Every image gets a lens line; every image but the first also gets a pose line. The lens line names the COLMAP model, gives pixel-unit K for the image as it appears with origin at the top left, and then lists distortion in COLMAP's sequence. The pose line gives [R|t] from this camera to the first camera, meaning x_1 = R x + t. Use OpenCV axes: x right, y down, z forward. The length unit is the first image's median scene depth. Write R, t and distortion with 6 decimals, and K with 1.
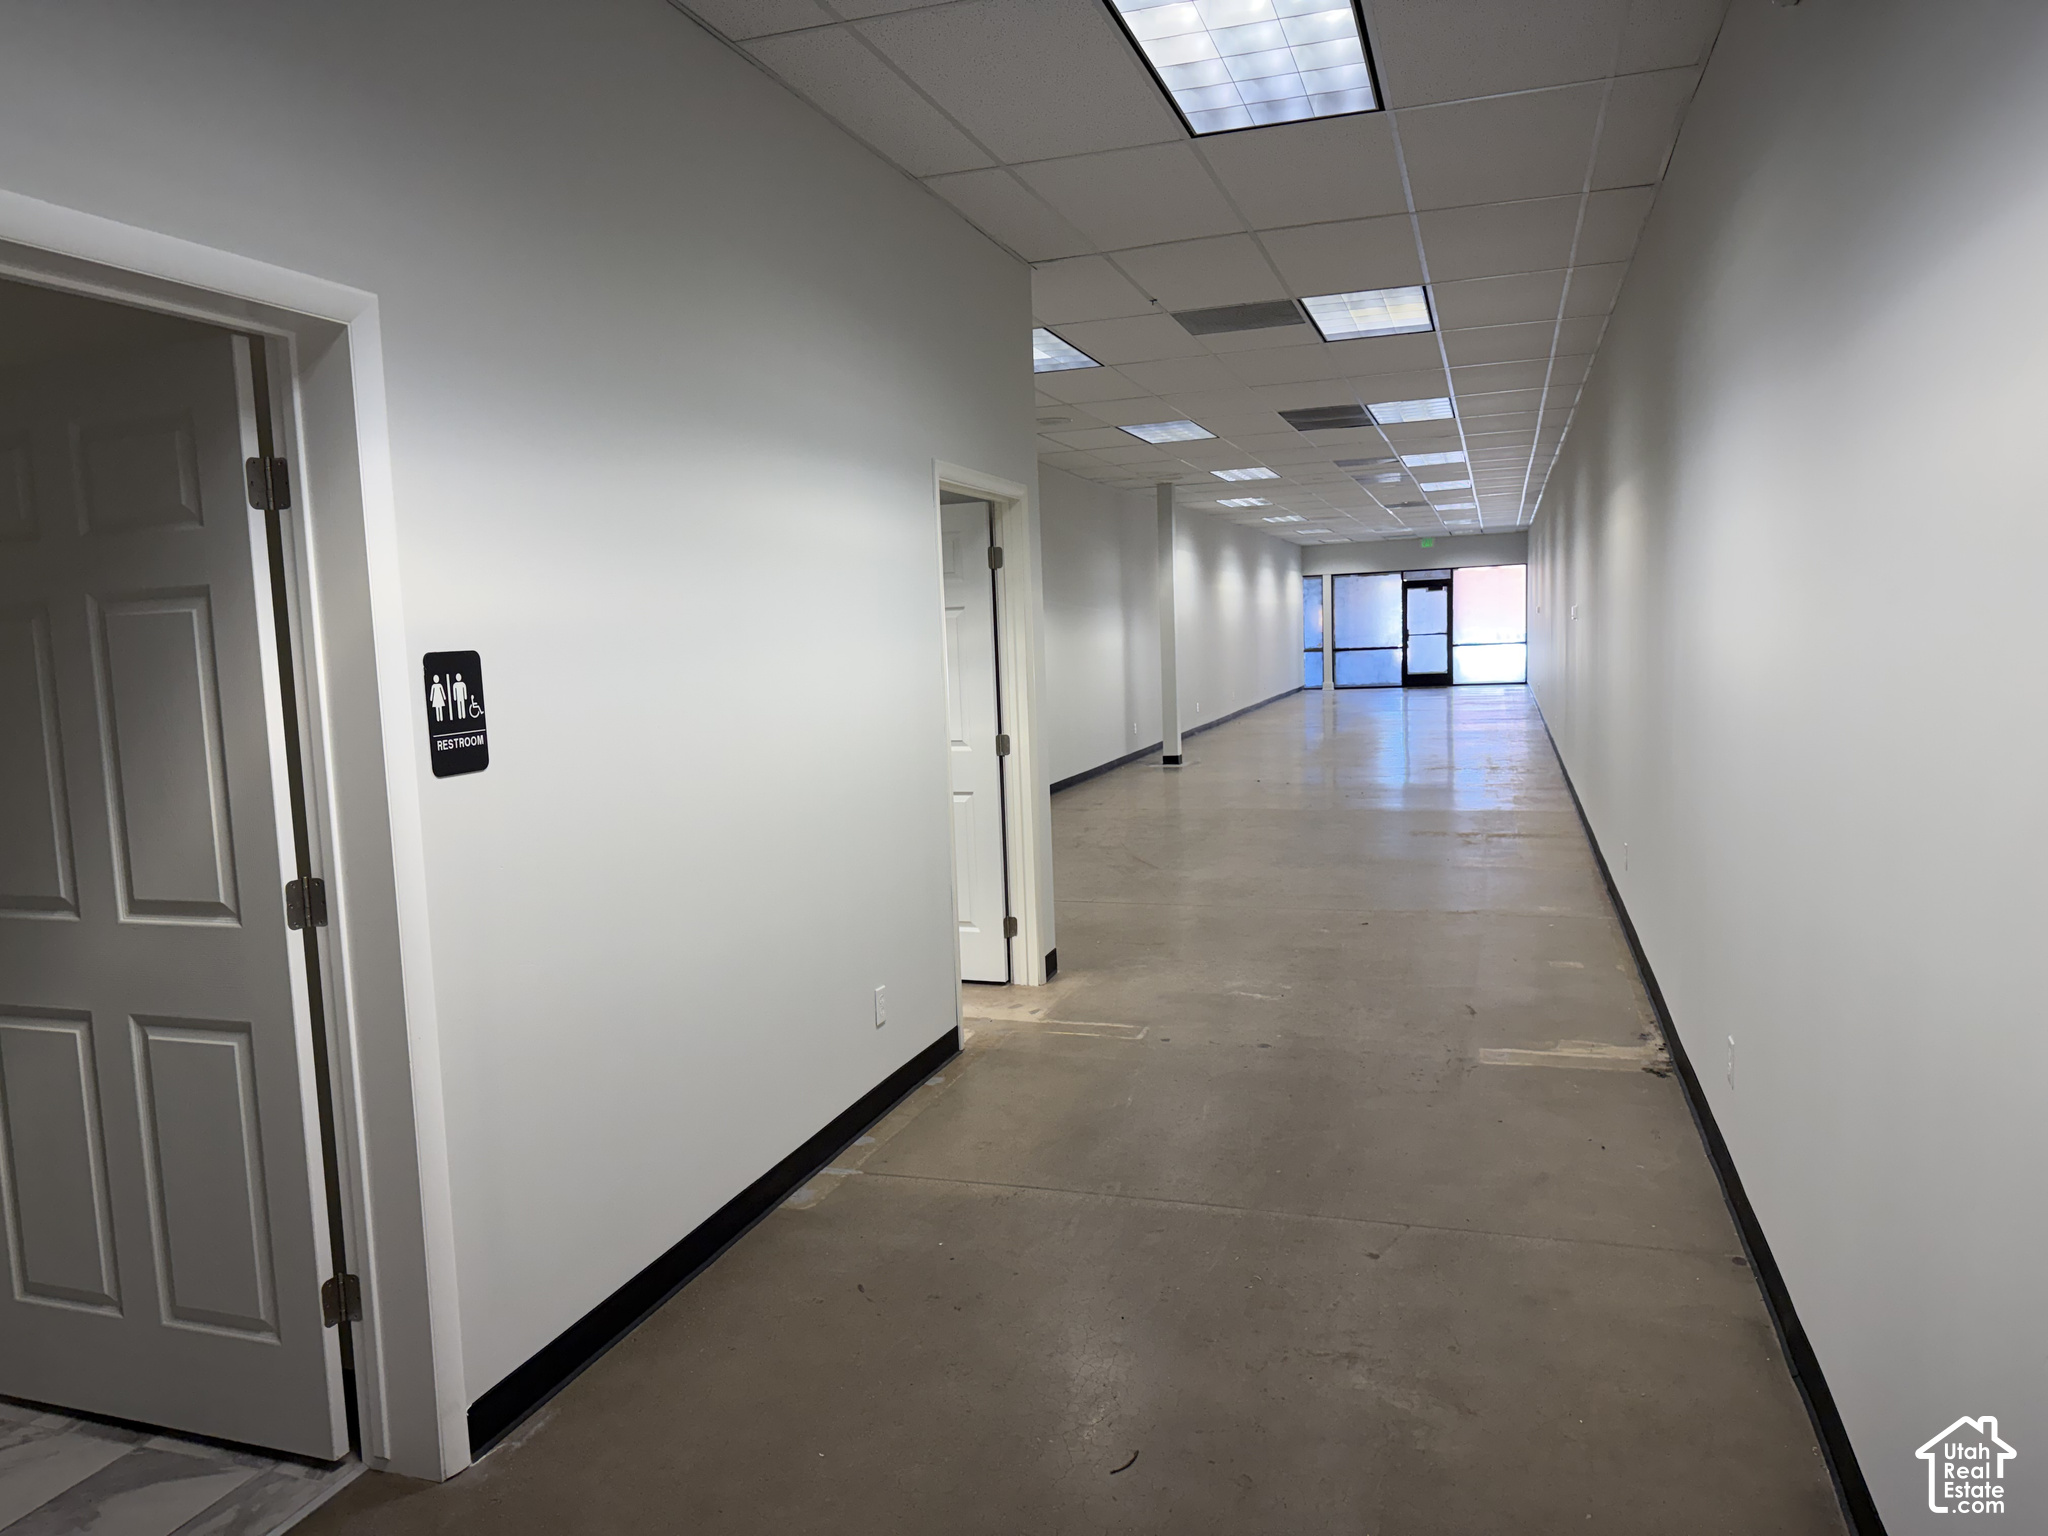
lens RADIAL K [[1415.1, 0, 1024.0], [0, 1415.1, 768.0], [0, 0, 1]] dist [0.074836, -0.067924]
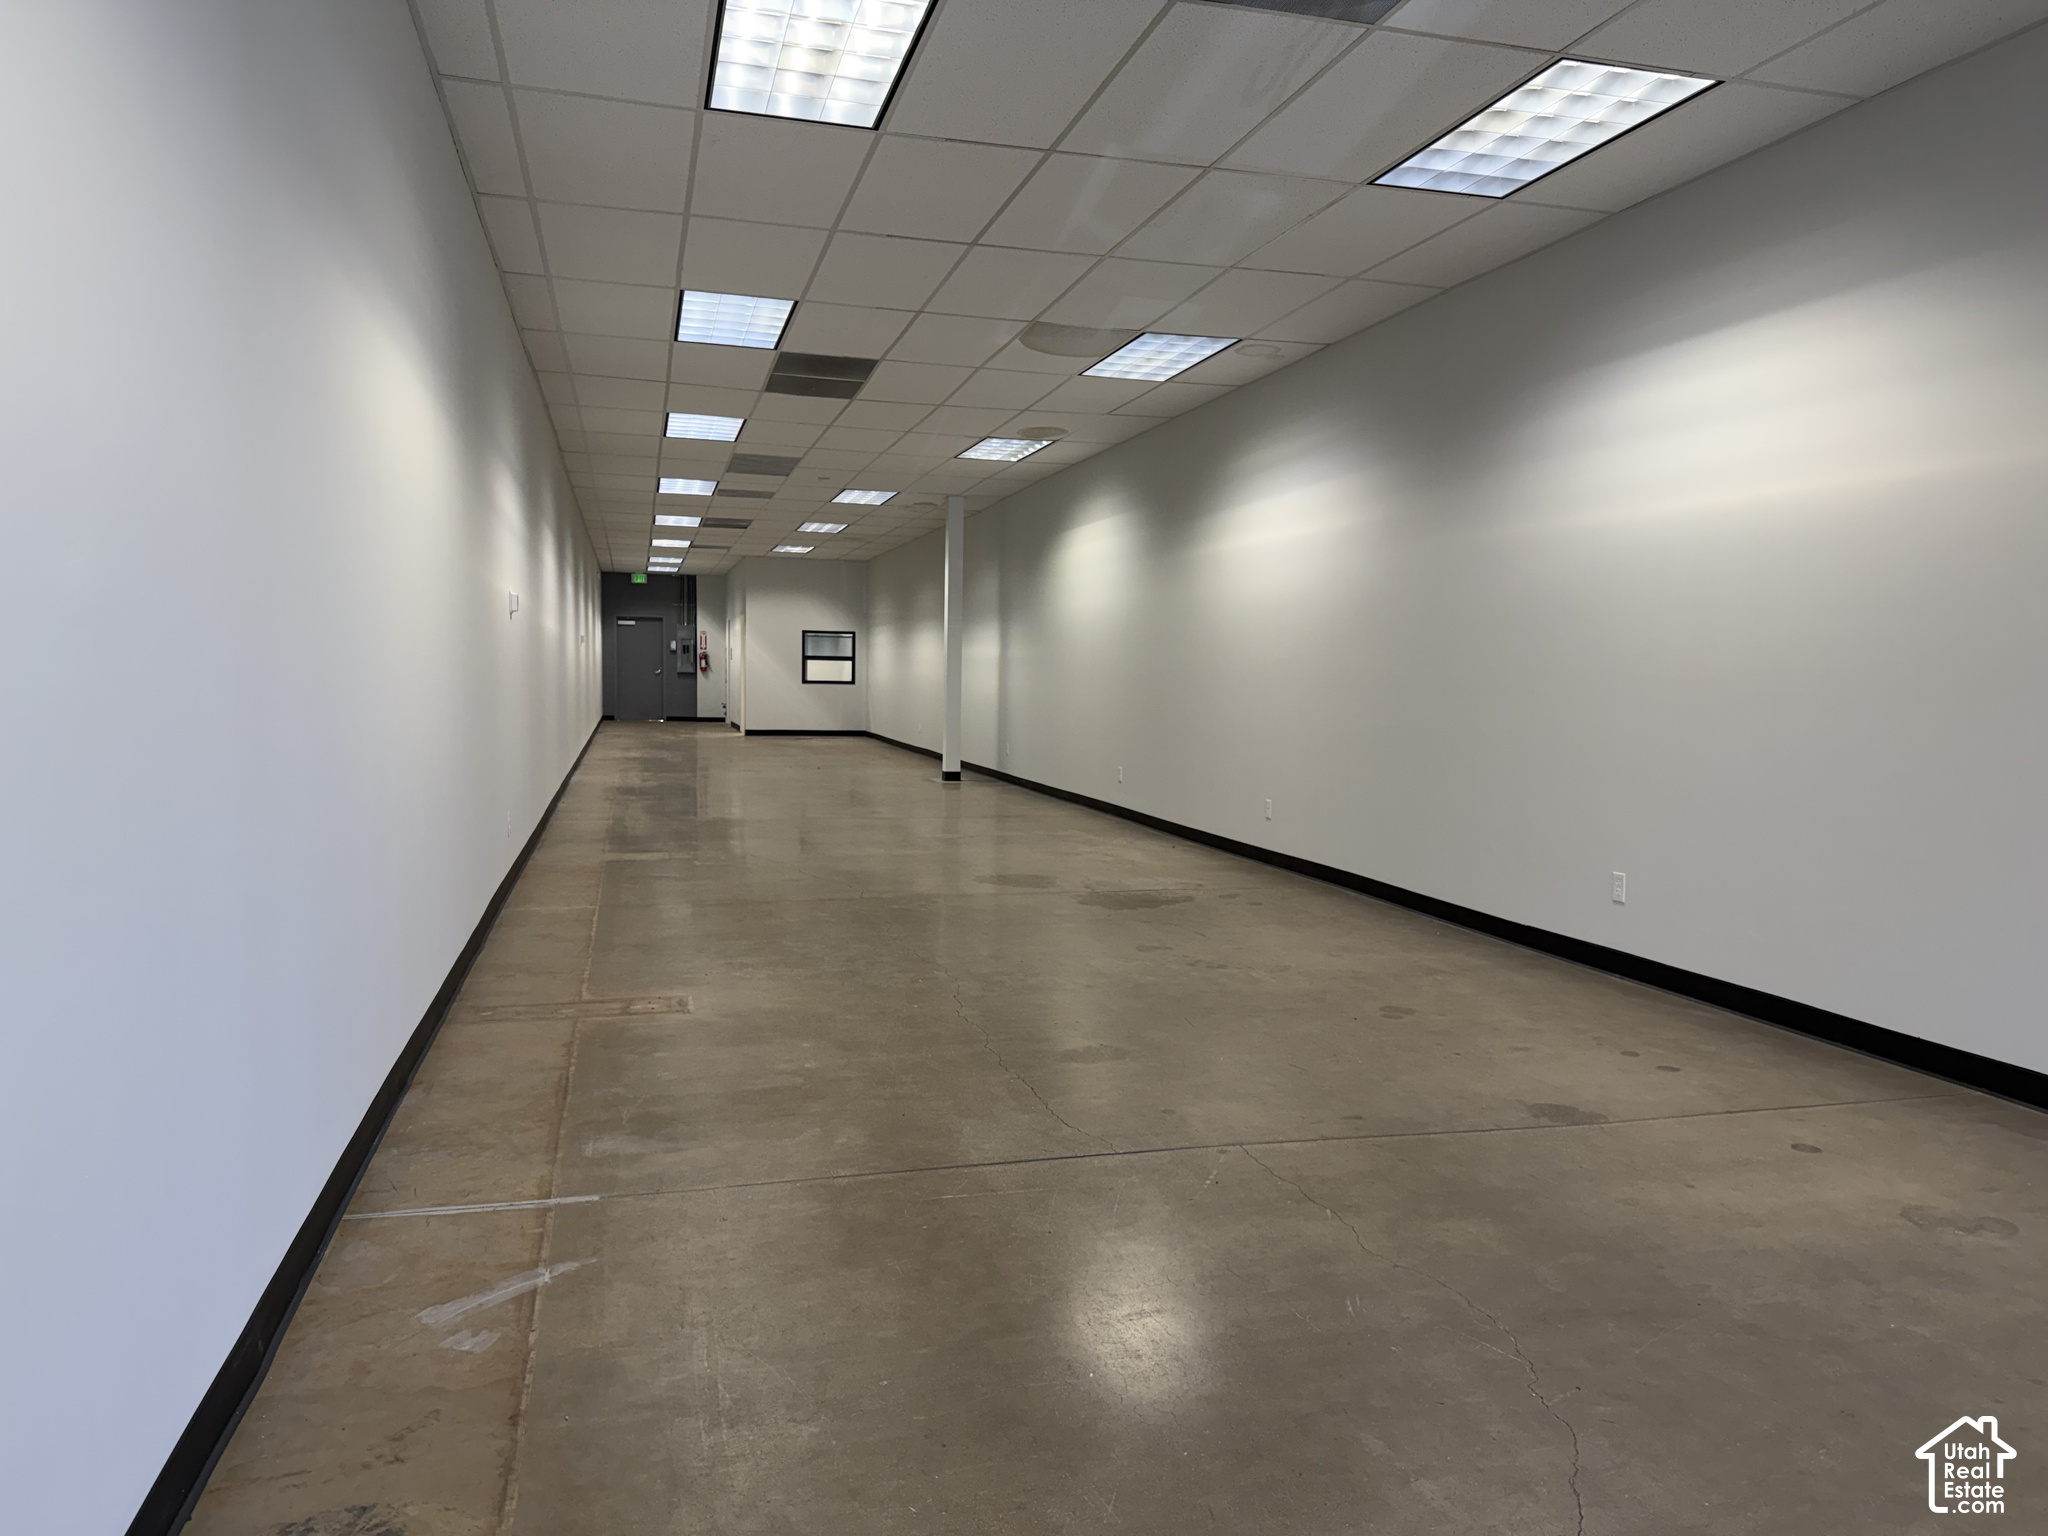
lens RADIAL K [[1415.1, 0, 1024.0], [0, 1415.1, 768.0], [0, 0, 1]] dist [0.074836, -0.067924]
pose [[0.826586, -0.003191, 0.562802, -0.235760], [0.002844, 0.999995, 0.001492, -0.007191], [-0.562804, 0.000368, 0.826590, 0.098858]]
